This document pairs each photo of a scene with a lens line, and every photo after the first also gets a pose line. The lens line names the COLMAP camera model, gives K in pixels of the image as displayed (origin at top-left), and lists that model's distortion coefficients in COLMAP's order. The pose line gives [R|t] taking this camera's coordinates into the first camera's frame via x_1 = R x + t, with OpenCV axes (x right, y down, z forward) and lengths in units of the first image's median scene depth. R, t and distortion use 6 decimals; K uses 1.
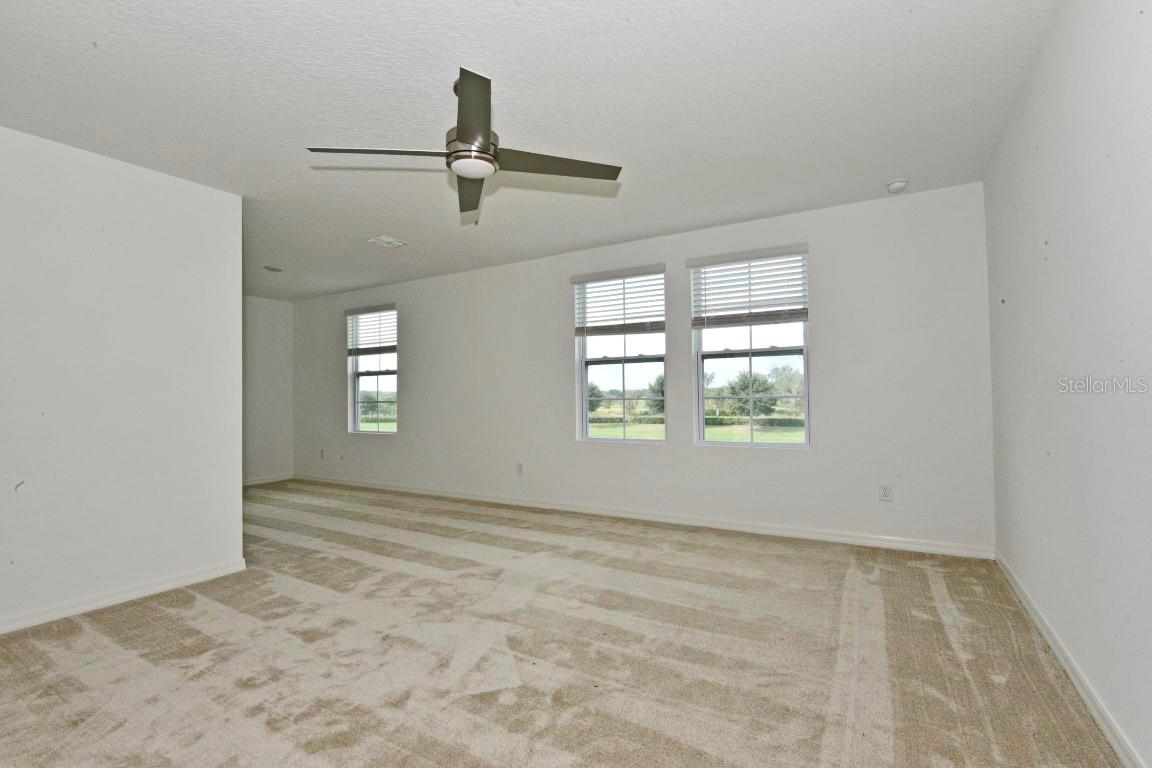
lens RADIAL K [[526.9, 0, 570.8], [0, 526.9, 388.8], [0, 0, 1]] dist [-0.012249, -0.005323]
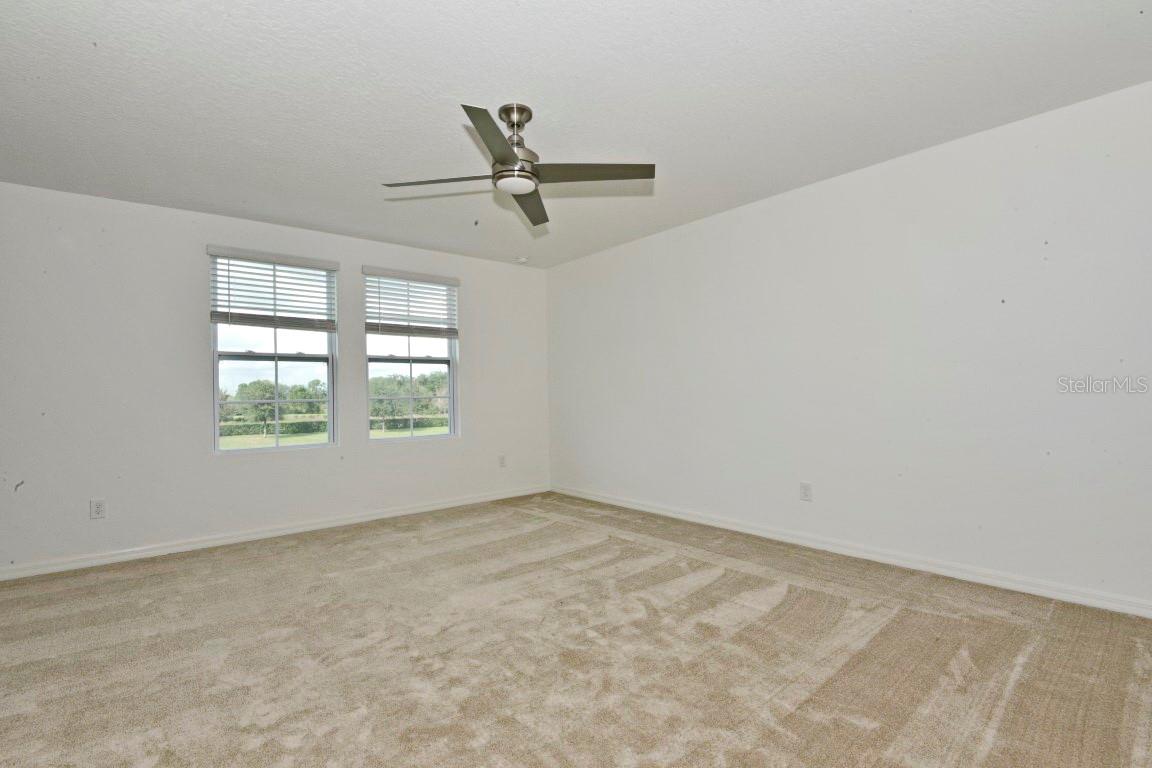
lens RADIAL K [[526.9, 0, 570.8], [0, 526.9, 388.8], [0, 0, 1]] dist [-0.012249, -0.005323]
pose [[0.321667, 0.017349, 0.946694, -0.570828], [0.006941, 0.999762, -0.020680, 0.020344], [-0.946827, 0.013223, 0.321470, 0.249017]]
